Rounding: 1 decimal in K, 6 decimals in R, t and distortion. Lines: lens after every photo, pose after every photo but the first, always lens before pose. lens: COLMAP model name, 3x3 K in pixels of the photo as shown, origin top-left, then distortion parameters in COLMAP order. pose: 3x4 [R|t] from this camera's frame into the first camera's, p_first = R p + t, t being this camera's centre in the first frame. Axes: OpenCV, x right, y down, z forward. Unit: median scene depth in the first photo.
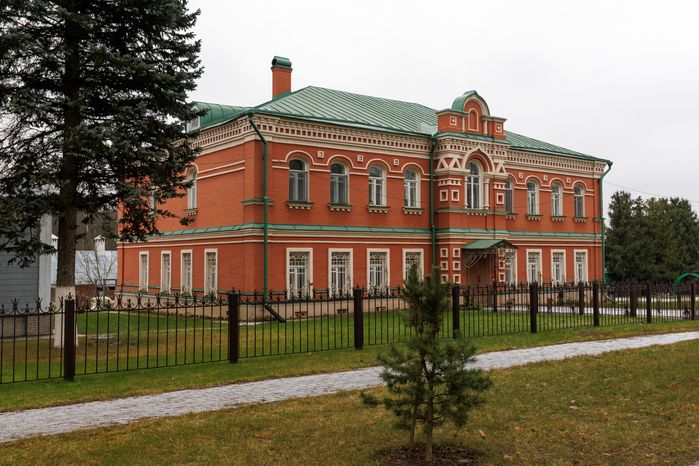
lens RADIAL K [[684.5, 0, 349.5], [0, 684.5, 233.0], [0, 0, 1]] dist [0.001754, 0.002871]
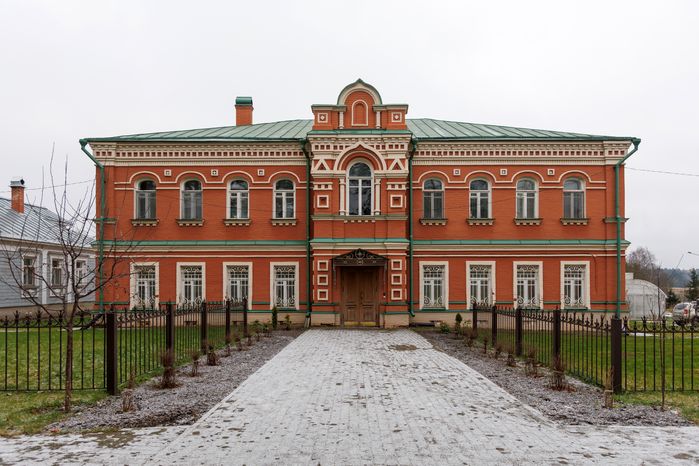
lens RADIAL K [[535.0, 0, 349.5], [0, 535.0, 275.5], [0, 0, 1]] dist [-0.047602, 0.003878]
pose [[0.791720, 0.008309, -0.610828, 0.577808], [0.020375, 0.998992, 0.039998, 0.013398], [0.610544, -0.044113, 0.790753, 0.444362]]
